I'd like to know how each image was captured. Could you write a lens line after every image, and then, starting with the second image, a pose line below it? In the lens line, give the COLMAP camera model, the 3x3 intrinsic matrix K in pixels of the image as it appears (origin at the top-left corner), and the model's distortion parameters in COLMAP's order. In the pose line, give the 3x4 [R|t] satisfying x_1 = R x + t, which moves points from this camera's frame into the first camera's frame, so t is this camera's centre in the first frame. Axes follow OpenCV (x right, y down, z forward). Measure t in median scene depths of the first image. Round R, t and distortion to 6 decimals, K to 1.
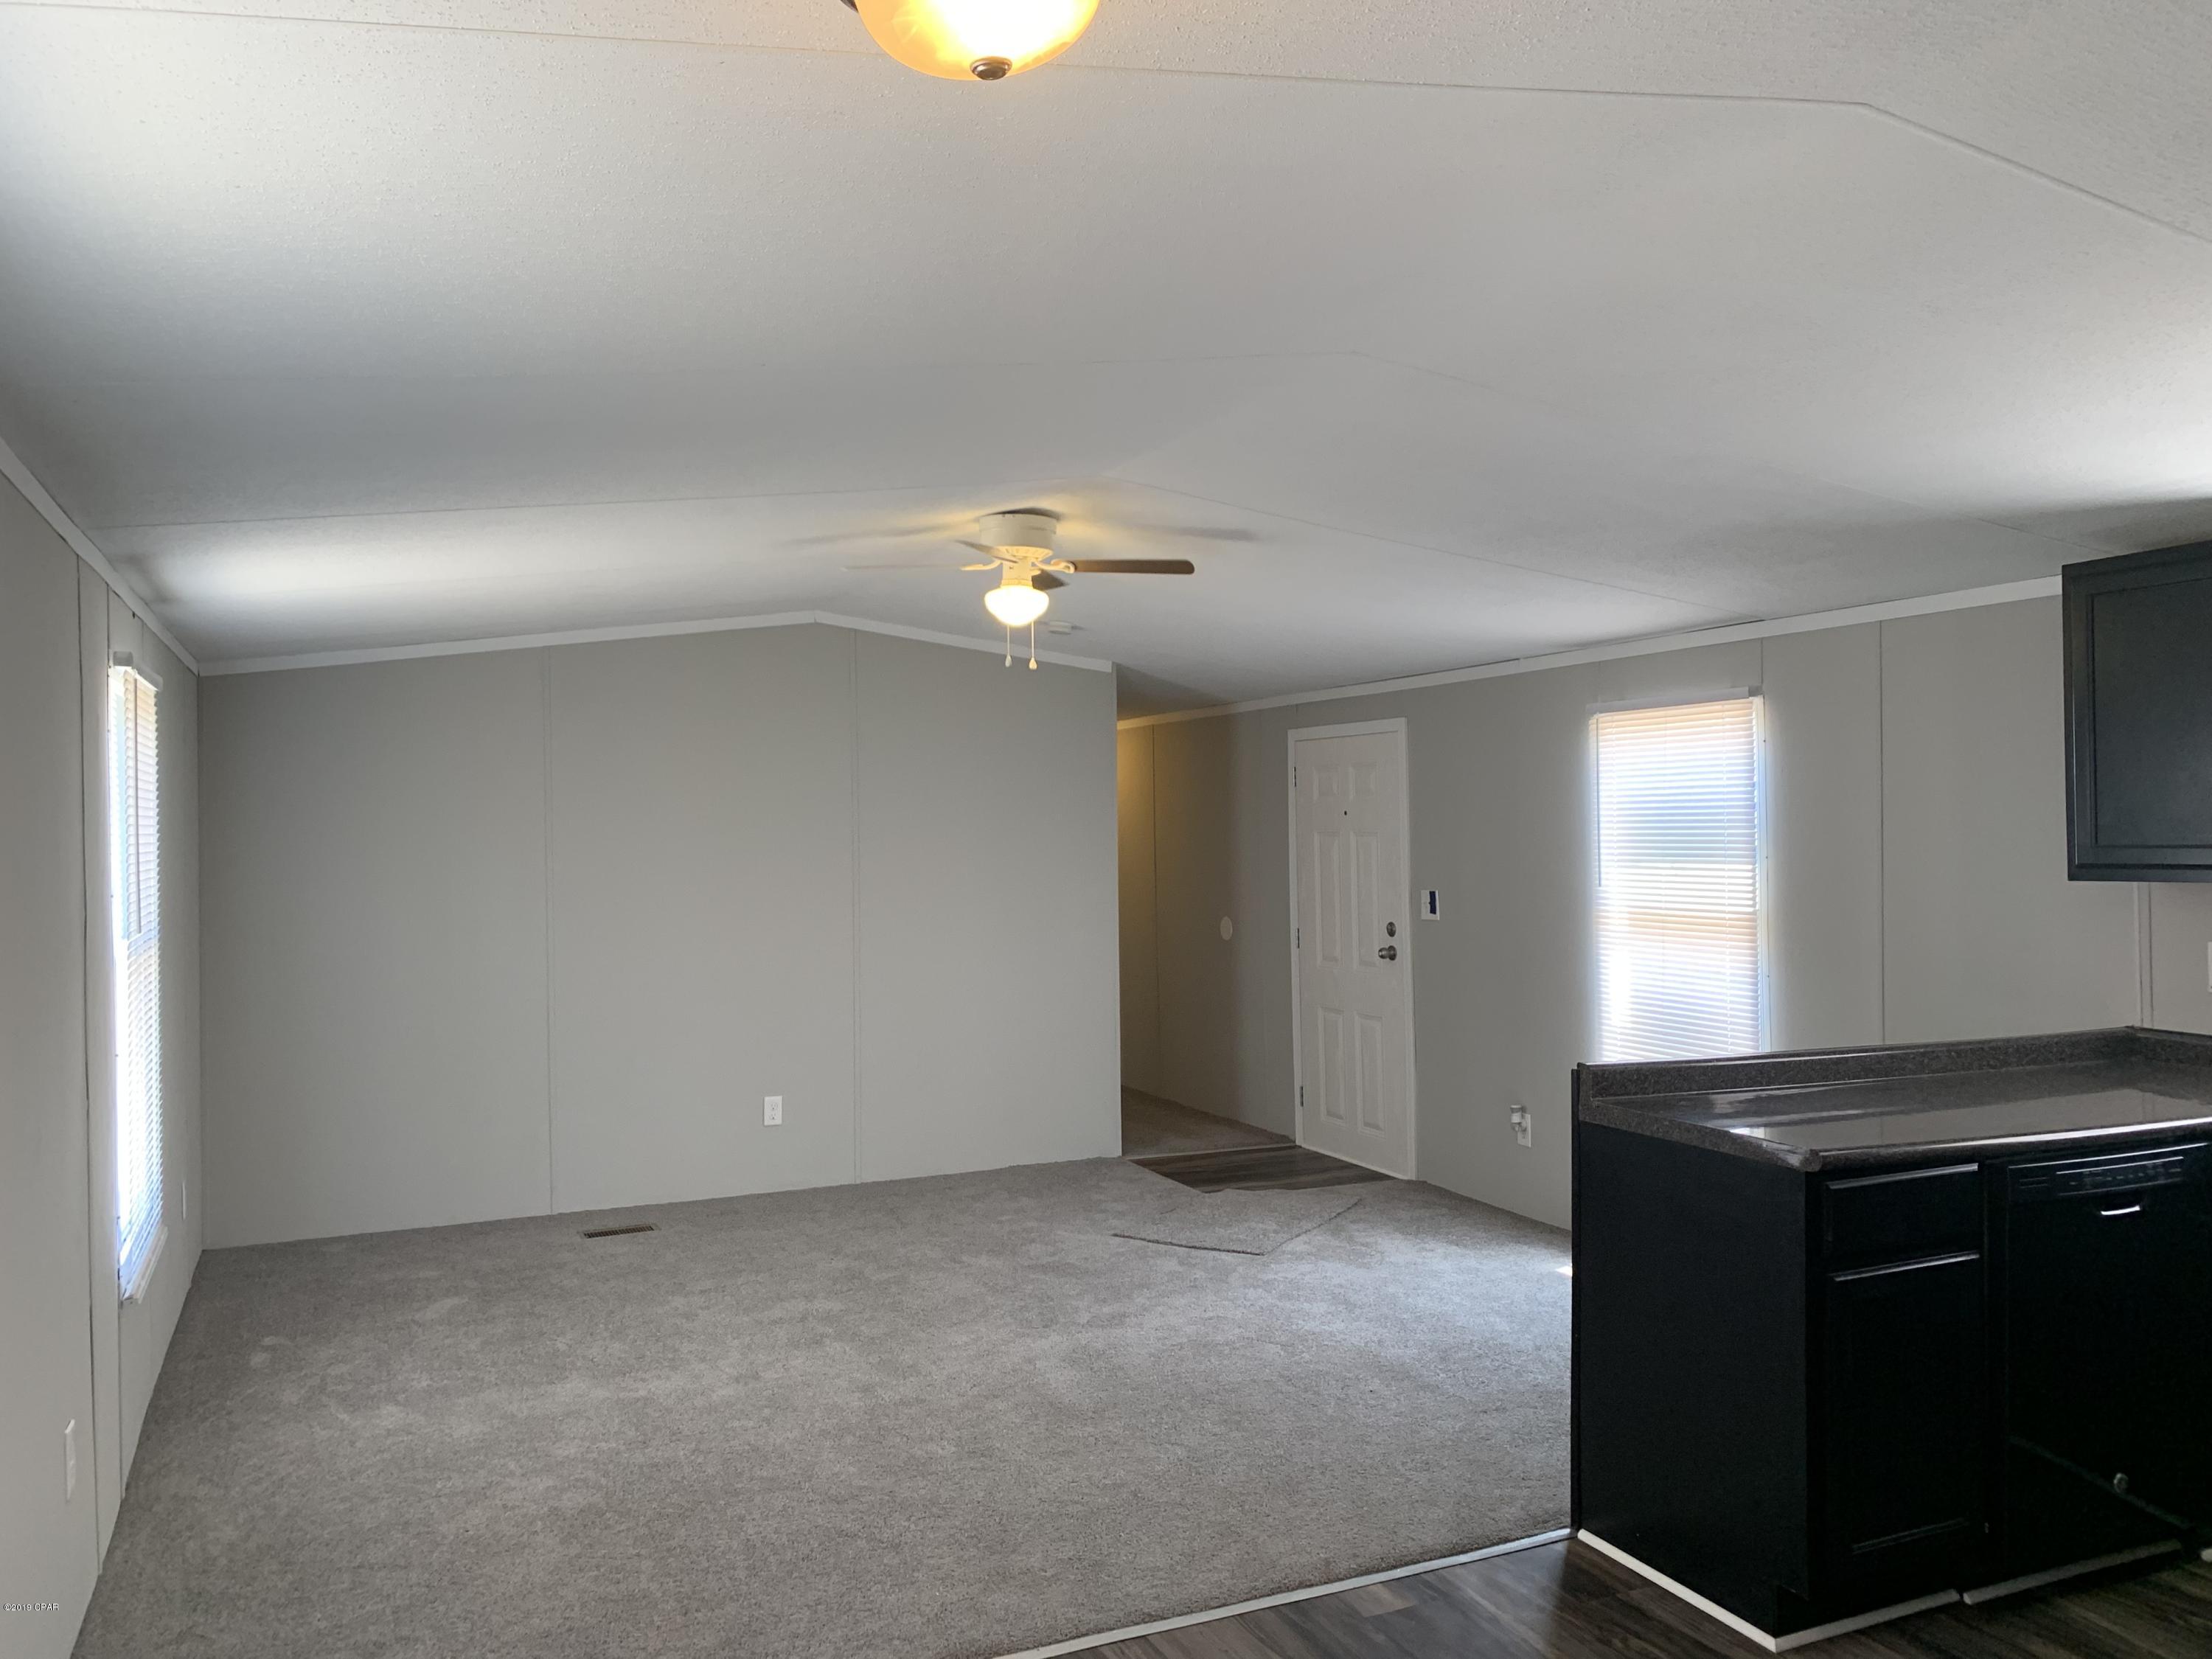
lens RADIAL K [[1629.8, 0, 1106.0], [0, 1629.8, 829.5], [0, 0, 1]] dist [0.000171, 0.000543]
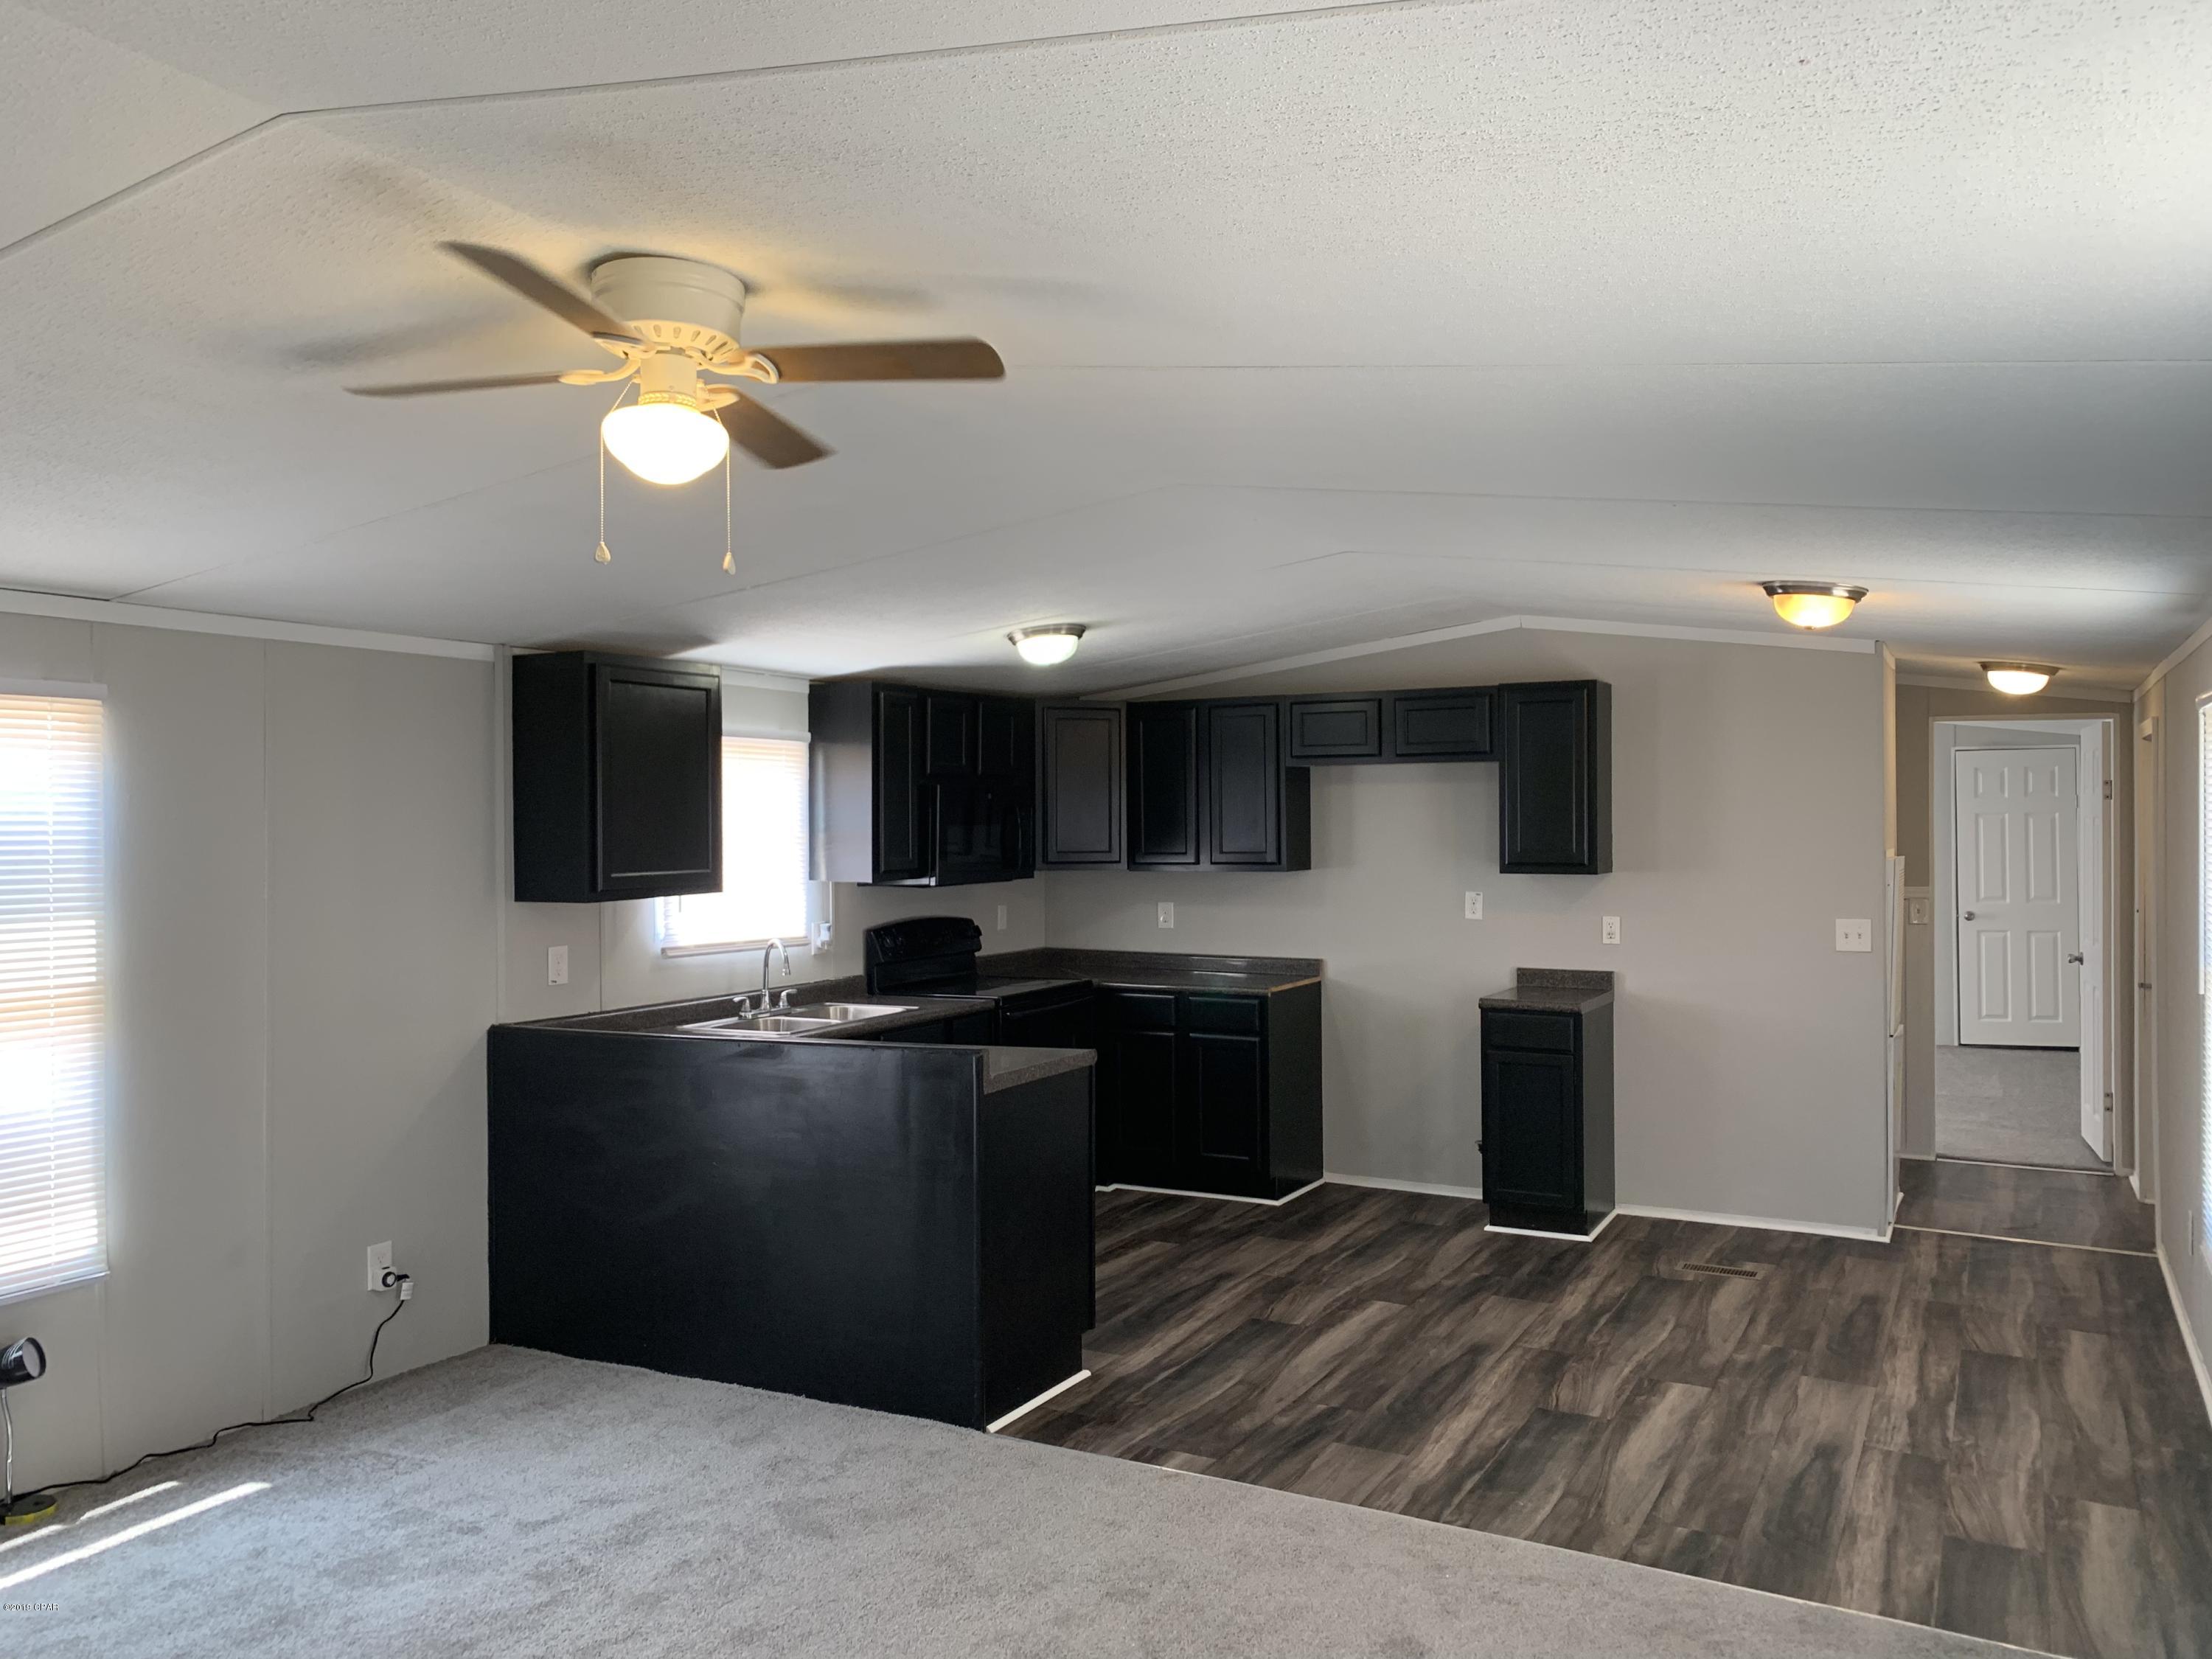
lens RADIAL K [[1709.1, 0, 1074.4], [0, 1709.1, 827.4], [0, 0, 1]] dist [0.015883, 0.001580]
pose [[-0.602939, 0.008713, 0.797740, -0.797253], [-0.002243, 0.999918, -0.012616, -0.013173], [-0.797784, -0.009396, -0.602870, 1.738717]]
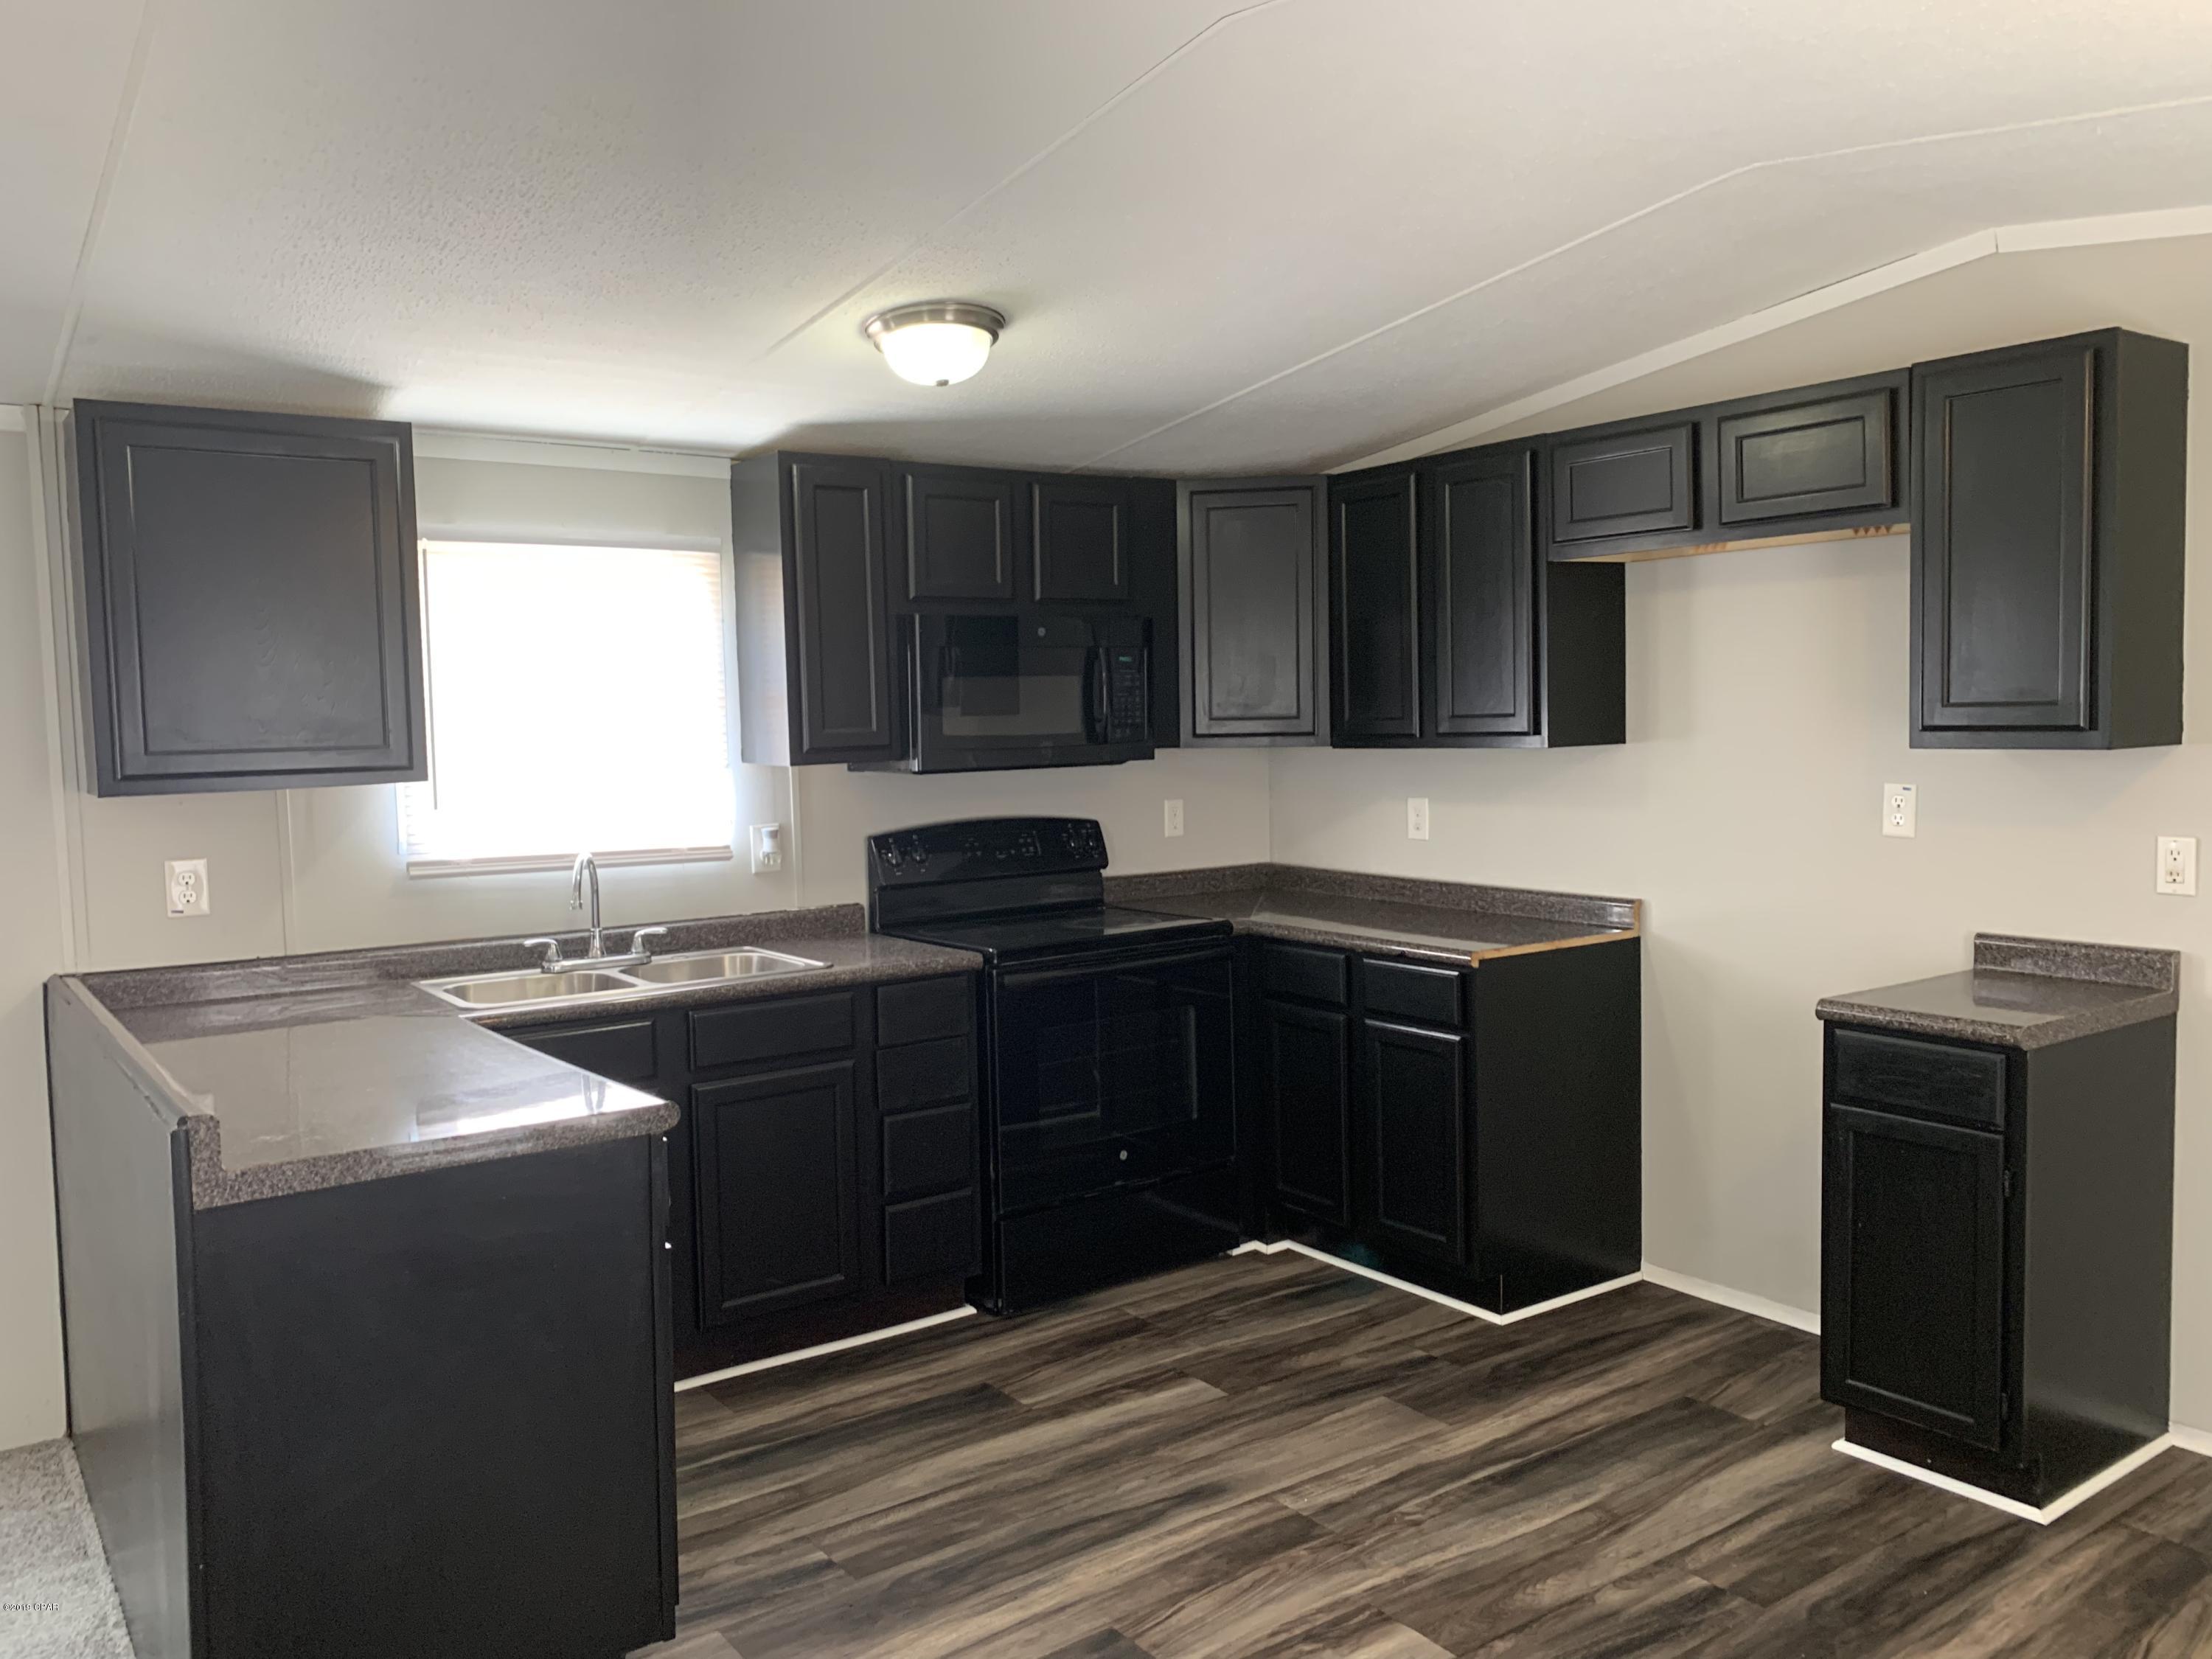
lens RADIAL K [[1706.4, 0, 1105.4], [0, 1706.4, 819.9], [0, 0, 1]] dist [0.005909, -0.001083]
pose [[-0.203734, -0.049323, 0.977783, -0.386247], [0.006457, 0.998641, 0.051720, 0.001551], [-0.979005, 0.016851, -0.203138, 0.797848]]
